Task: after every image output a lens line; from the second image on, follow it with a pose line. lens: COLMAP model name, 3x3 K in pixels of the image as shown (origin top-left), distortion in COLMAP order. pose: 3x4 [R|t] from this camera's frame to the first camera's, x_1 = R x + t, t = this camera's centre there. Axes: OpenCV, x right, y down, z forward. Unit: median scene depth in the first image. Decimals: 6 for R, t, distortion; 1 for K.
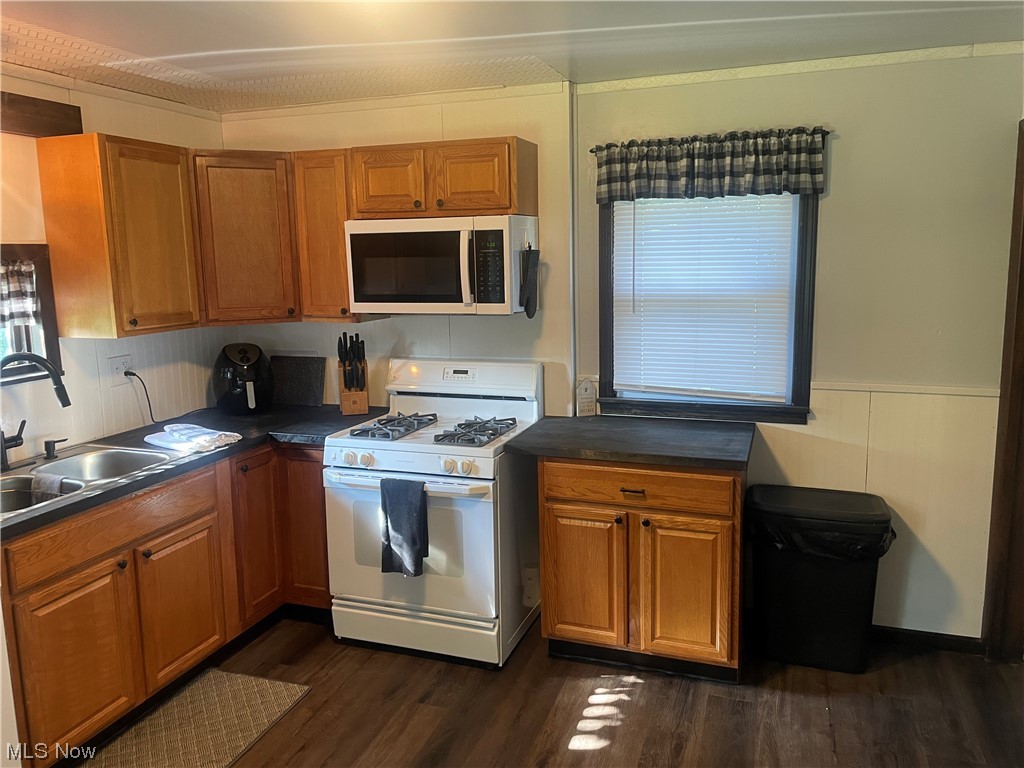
lens RADIAL K [[773.6, 0, 509.7], [0, 773.6, 371.1], [0, 0, 1]] dist [0.076878, -0.100658]
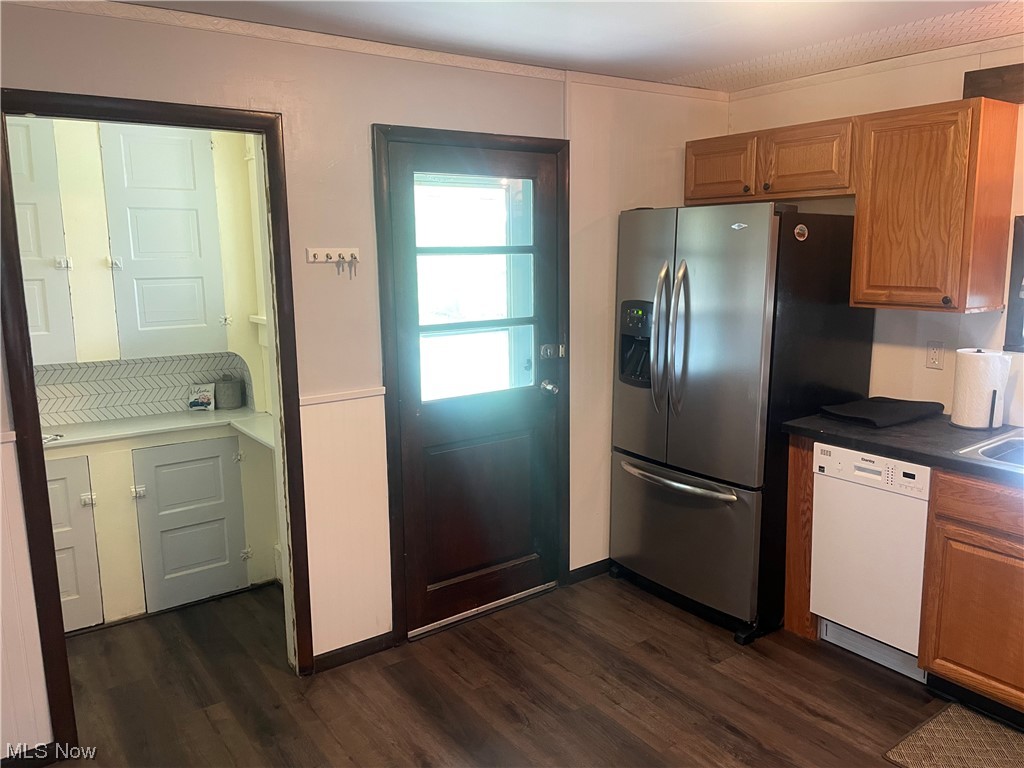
lens RADIAL K [[773.6, 0, 509.1], [0, 773.6, 380.2], [0, 0, 1]] dist [0.076878, -0.100658]
pose [[-0.585429, 0.168692, -0.792979, 0.466416], [-0.093810, 0.957447, 0.272937, -0.123236], [0.805278, 0.234174, -0.544692, 0.766331]]
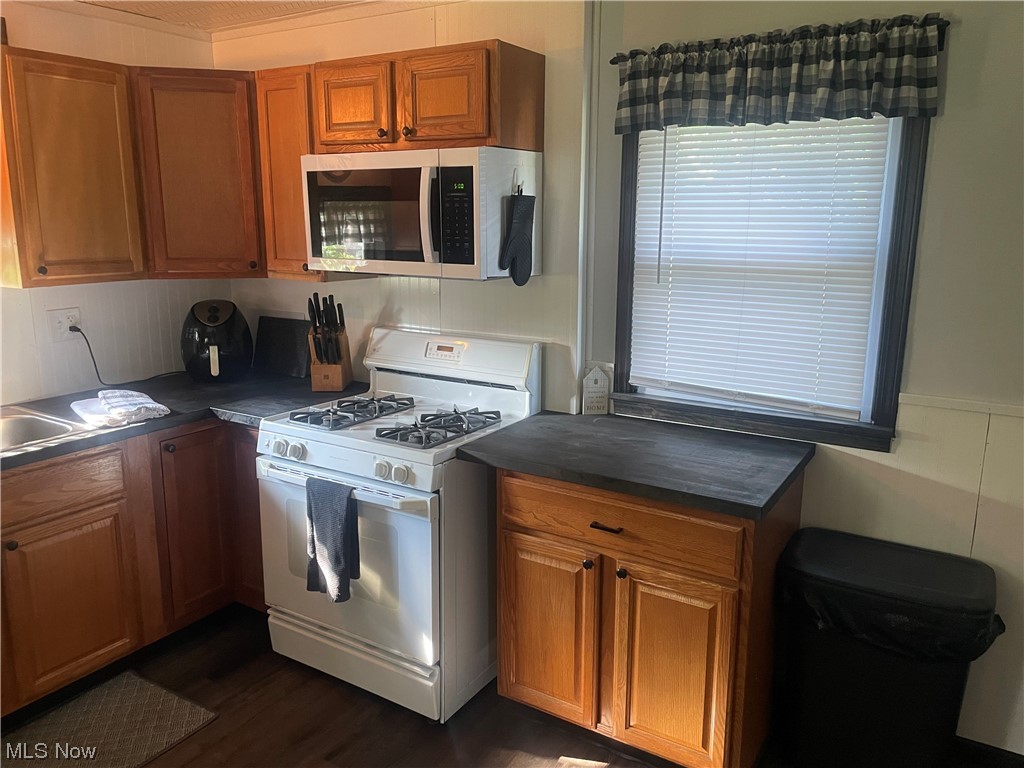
lens RADIAL K [[773.6, 0, 512.2], [0, 773.6, 378.5], [0, 0, 1]] dist [0.076878, -0.100658]
pose [[0.976445, 0.066618, -0.205226, 0.195615], [-0.054727, 0.996506, 0.063086, -0.025524], [0.208712, -0.050369, 0.976679, 0.252155]]
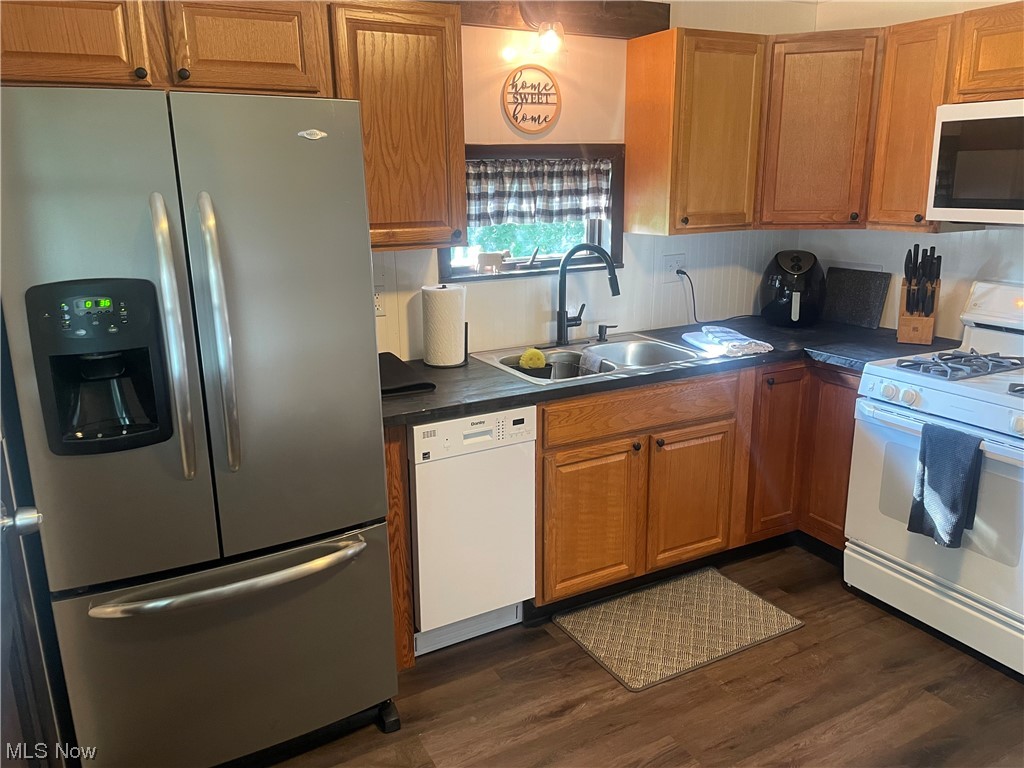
lens RADIAL K [[773.6, 0, 502.5], [0, 773.6, 373.3], [0, 0, 1]] dist [0.076878, -0.100658]
pose [[0.736757, 0.171169, -0.654133, 0.040184], [-0.098667, 0.984288, 0.146432, 0.008128], [0.668920, -0.043343, 0.742070, 0.076070]]
